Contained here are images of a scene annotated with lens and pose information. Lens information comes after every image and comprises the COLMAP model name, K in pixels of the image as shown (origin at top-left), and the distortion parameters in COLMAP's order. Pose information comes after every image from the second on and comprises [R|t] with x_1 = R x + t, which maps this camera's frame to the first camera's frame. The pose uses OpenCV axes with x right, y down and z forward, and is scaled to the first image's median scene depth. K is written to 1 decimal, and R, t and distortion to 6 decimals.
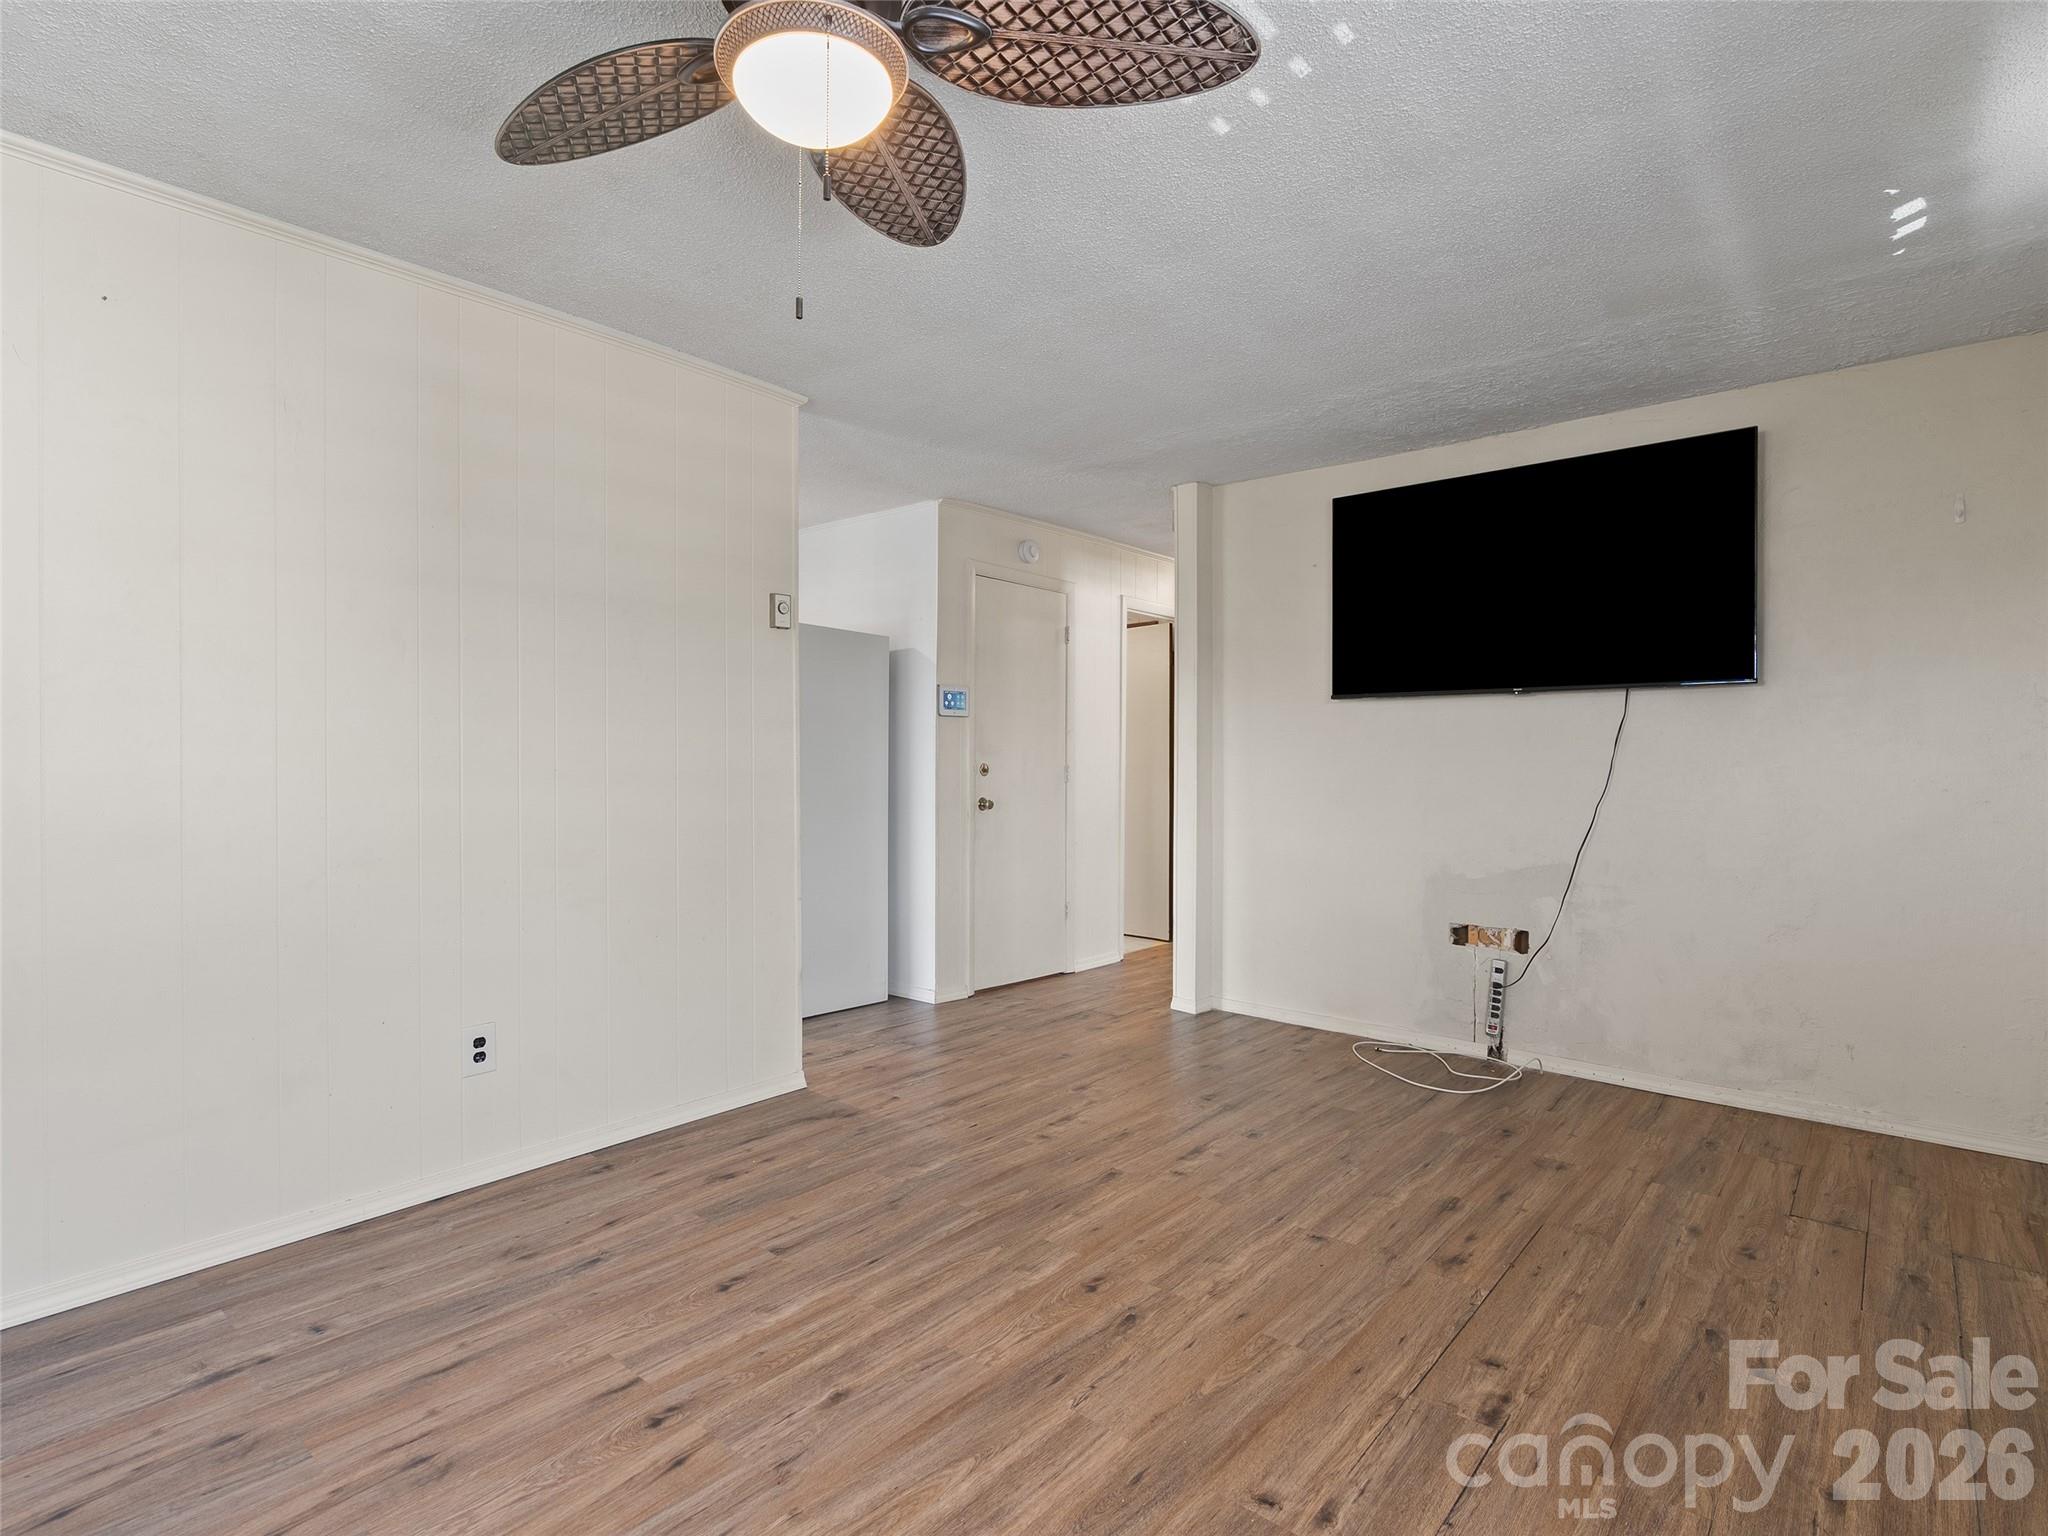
lens RADIAL K [[1034.2, 0, 1024.0], [0, 1034.2, 768.0], [0, 0, 1]] dist [-0.002346, 0.000617]
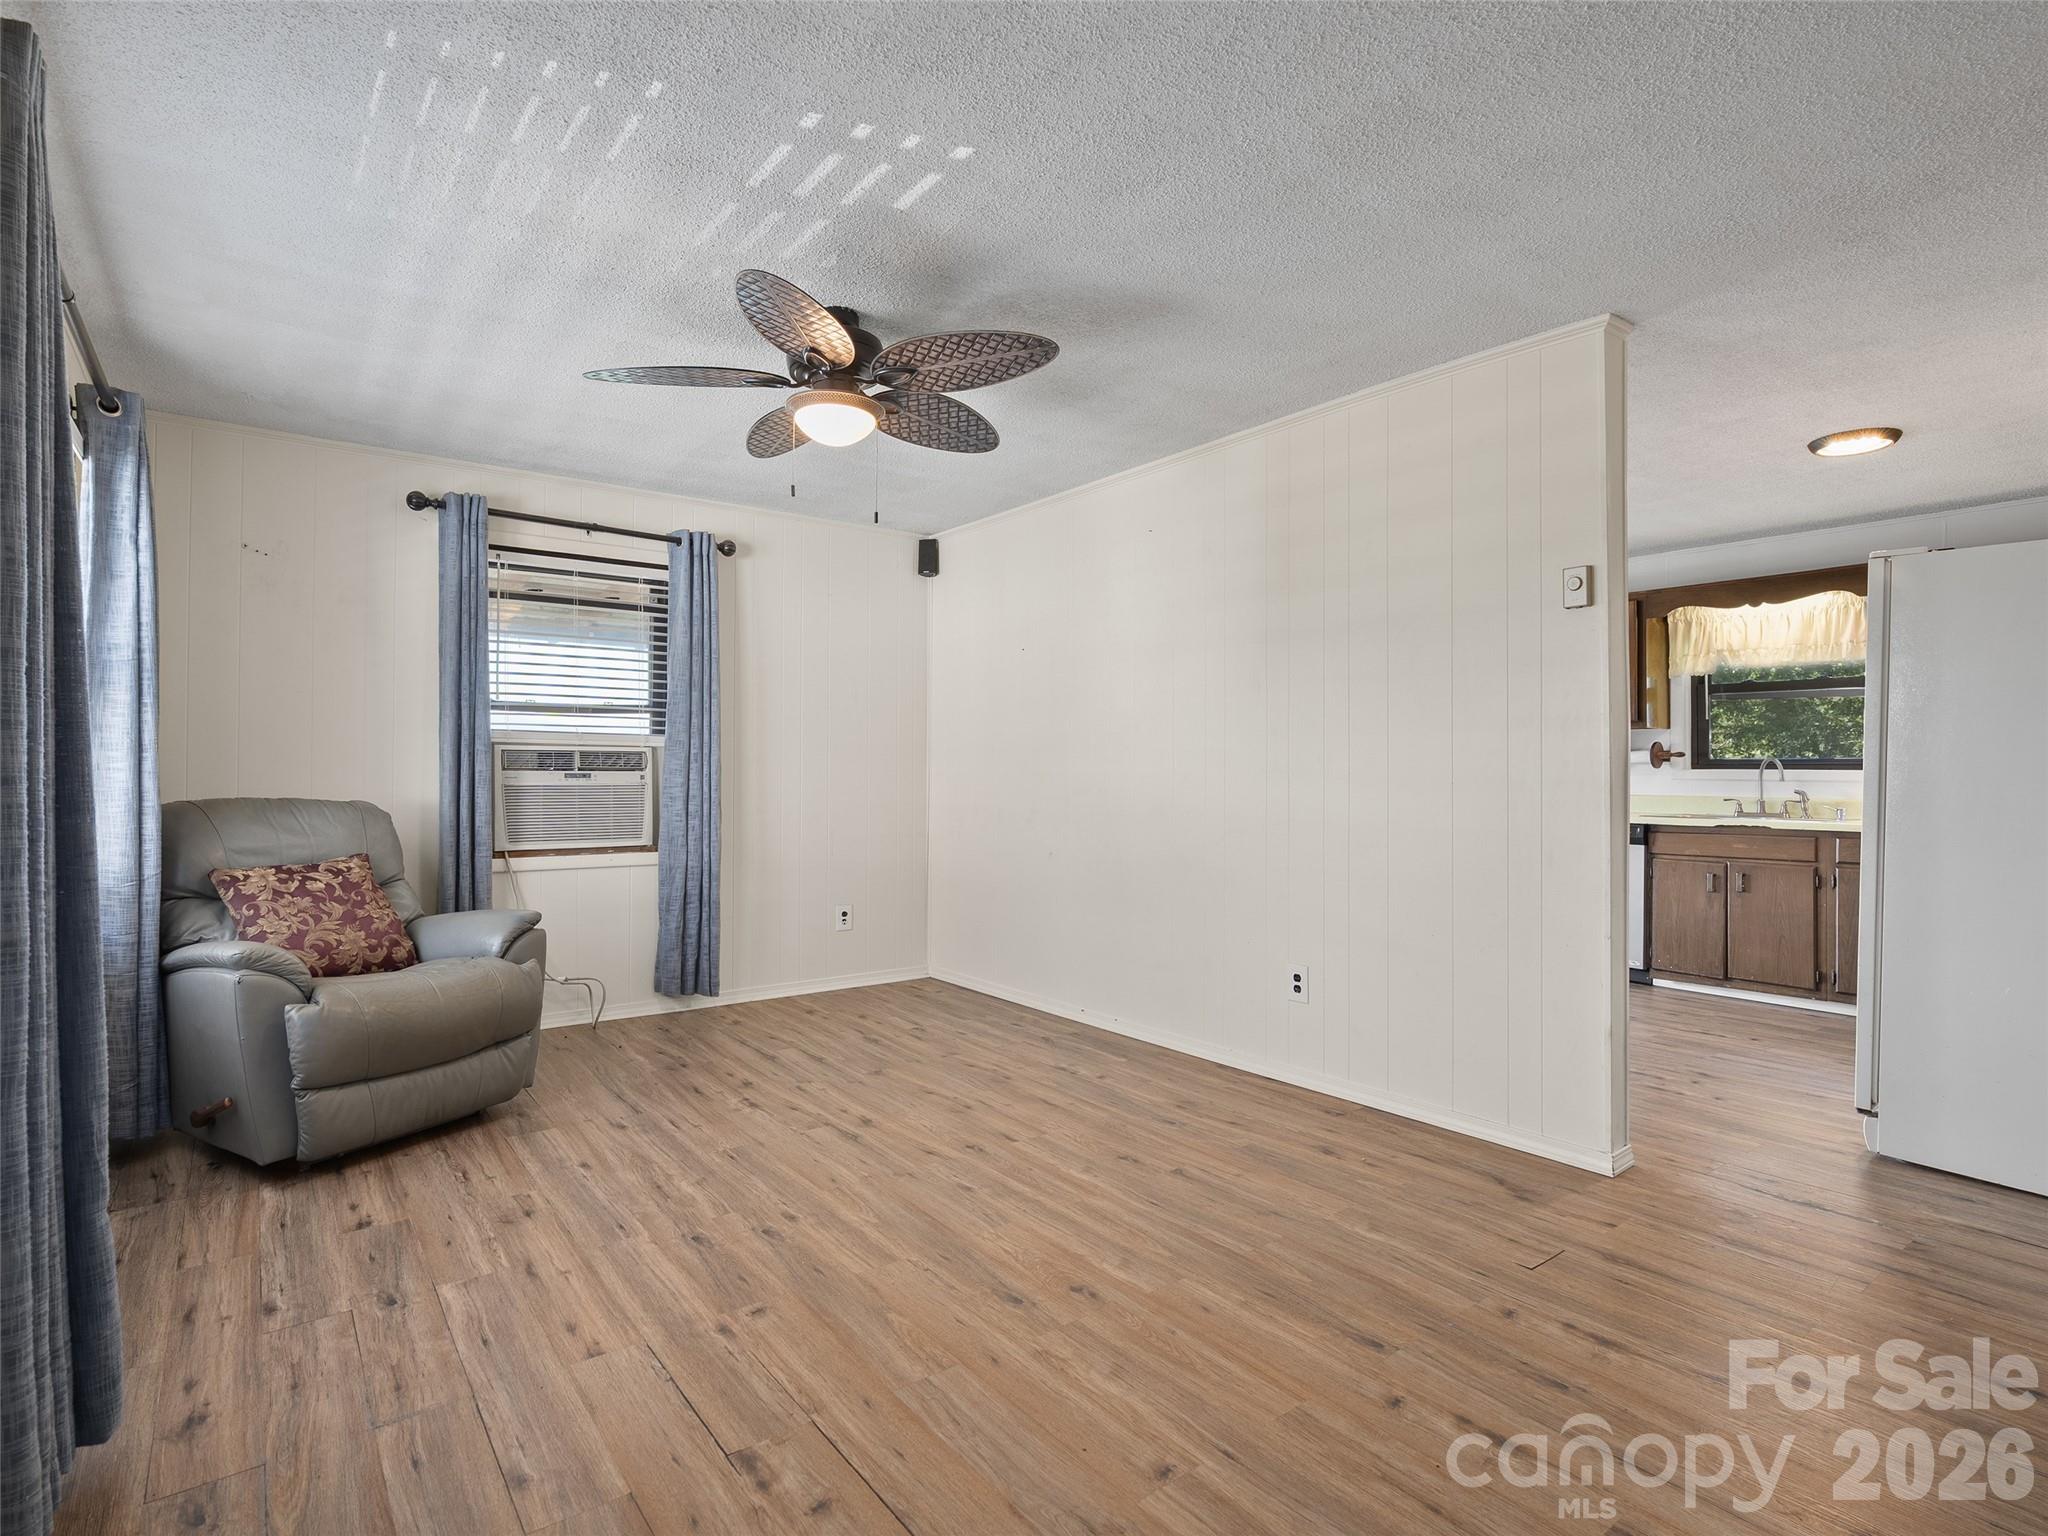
lens RADIAL K [[1038.1, 0, 1015.3], [0, 1038.1, 756.8], [0, 0, 1]] dist [-0.003327, 0.001923]
pose [[-0.218835, -0.013586, -0.975667, 1.027936], [-0.007126, 0.999899, -0.012326, -0.000633], [0.975736, 0.004255, -0.218910, 1.116451]]
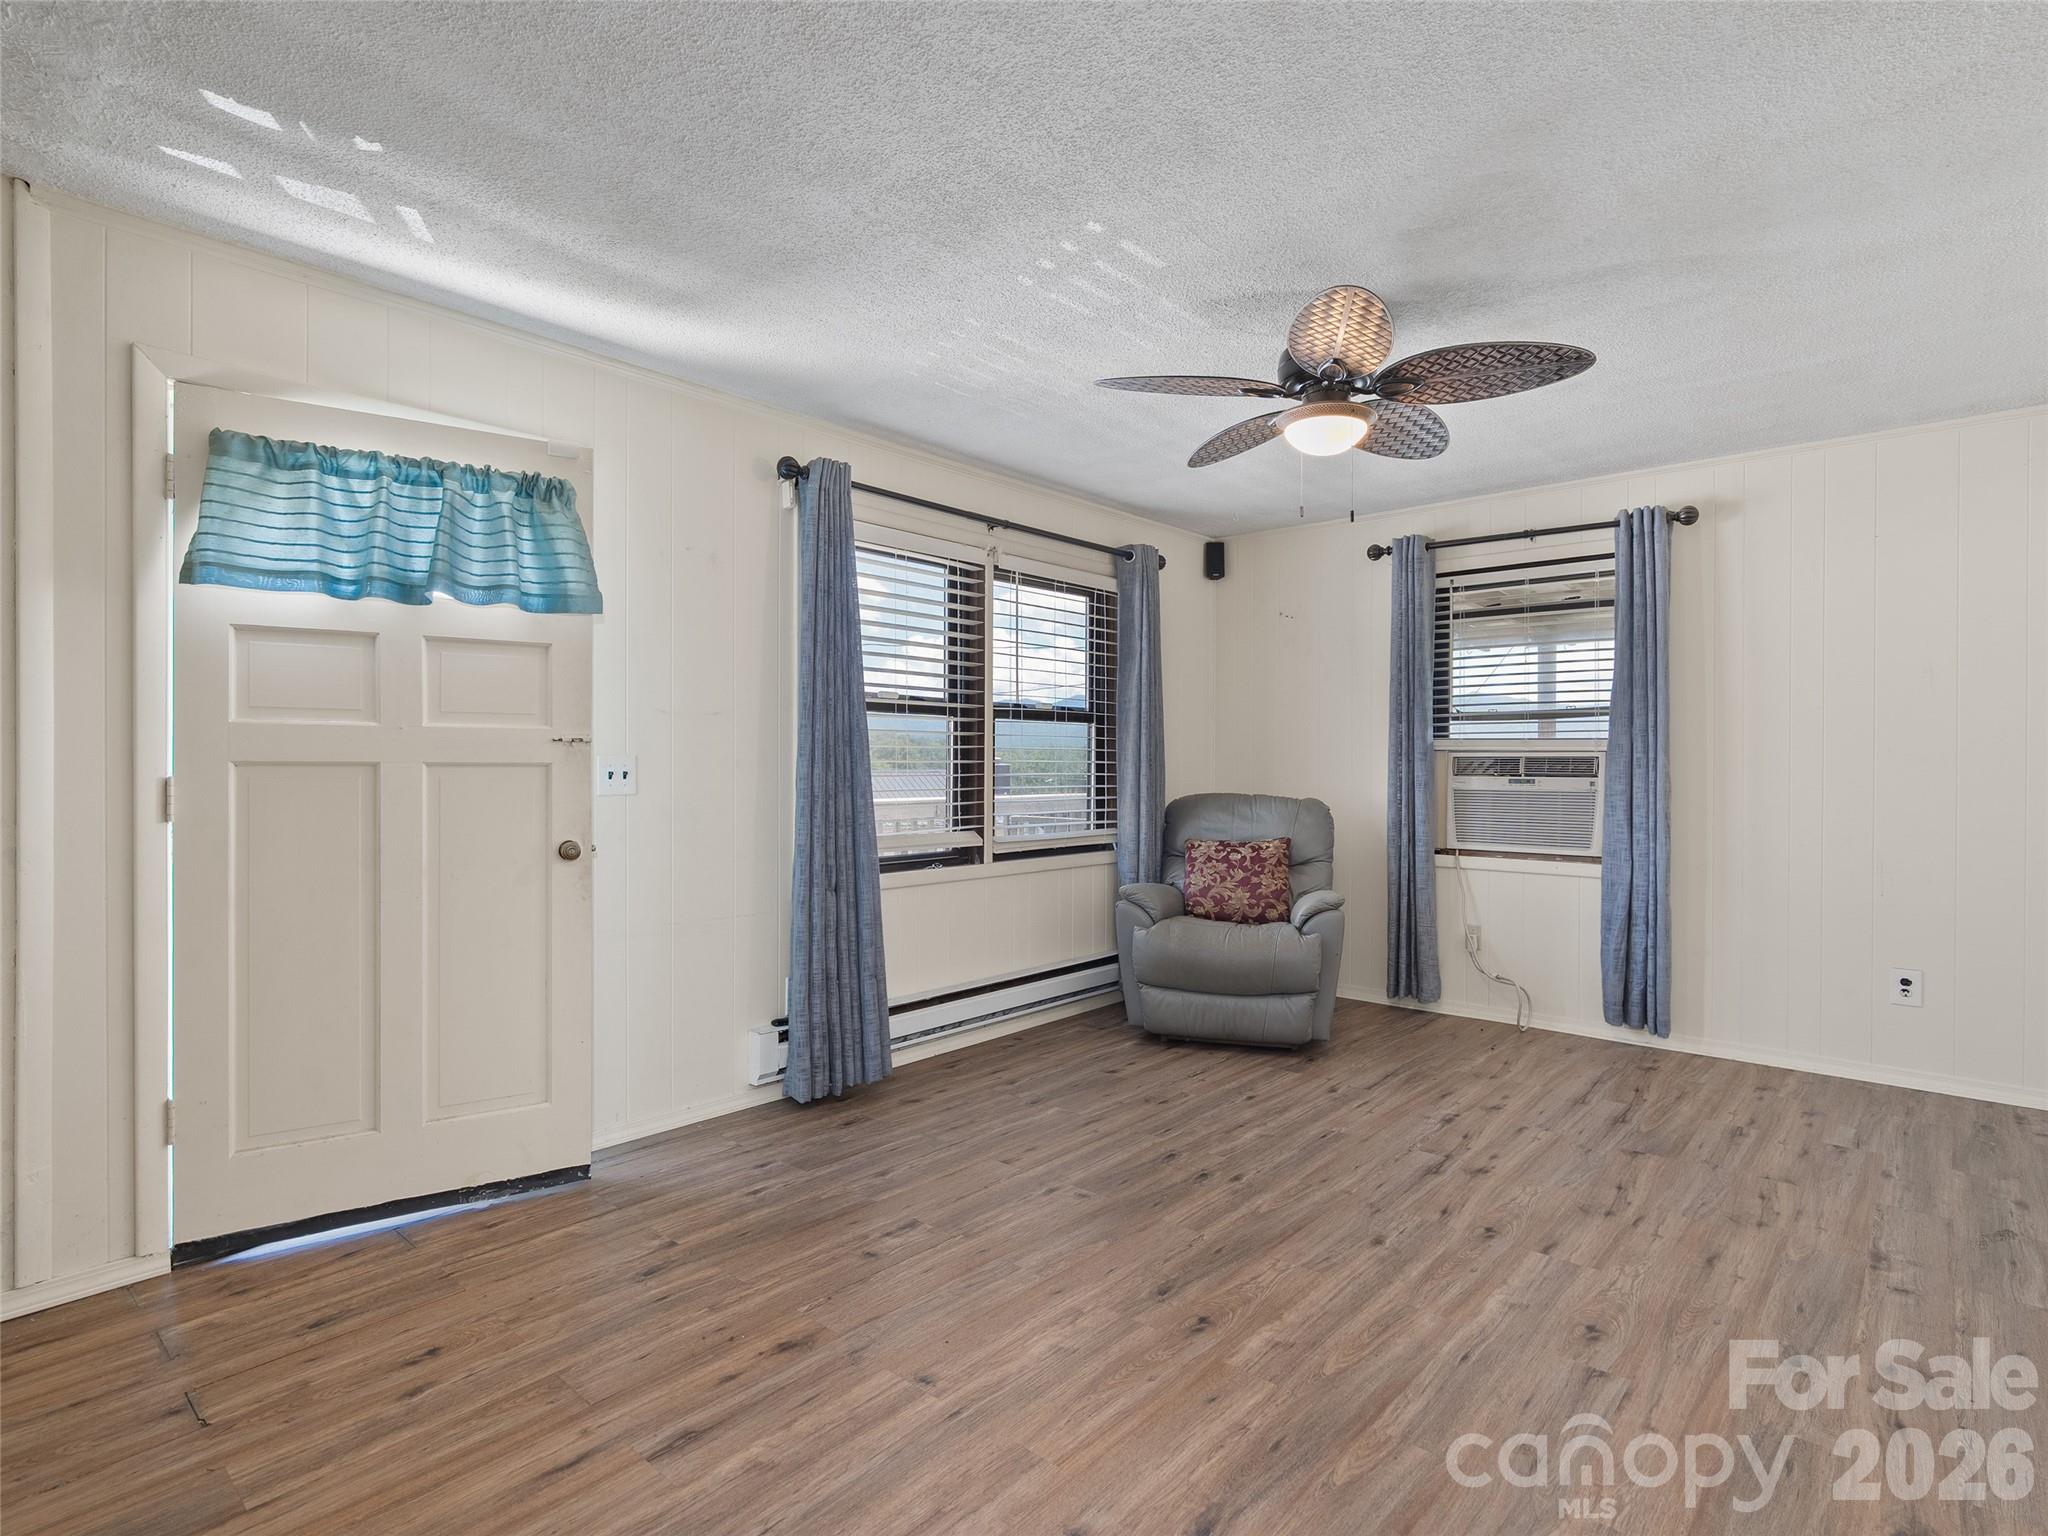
lens RADIAL K [[1034.2, 0, 1024.0], [0, 1034.2, 768.0], [0, 0, 1]] dist [-0.002346, 0.000617]
pose [[-0.999786, -0.004468, 0.020179, 0.207203], [-0.004387, 0.999982, 0.004049, -0.012814], [-0.020196, 0.003960, -0.999788, 1.888158]]
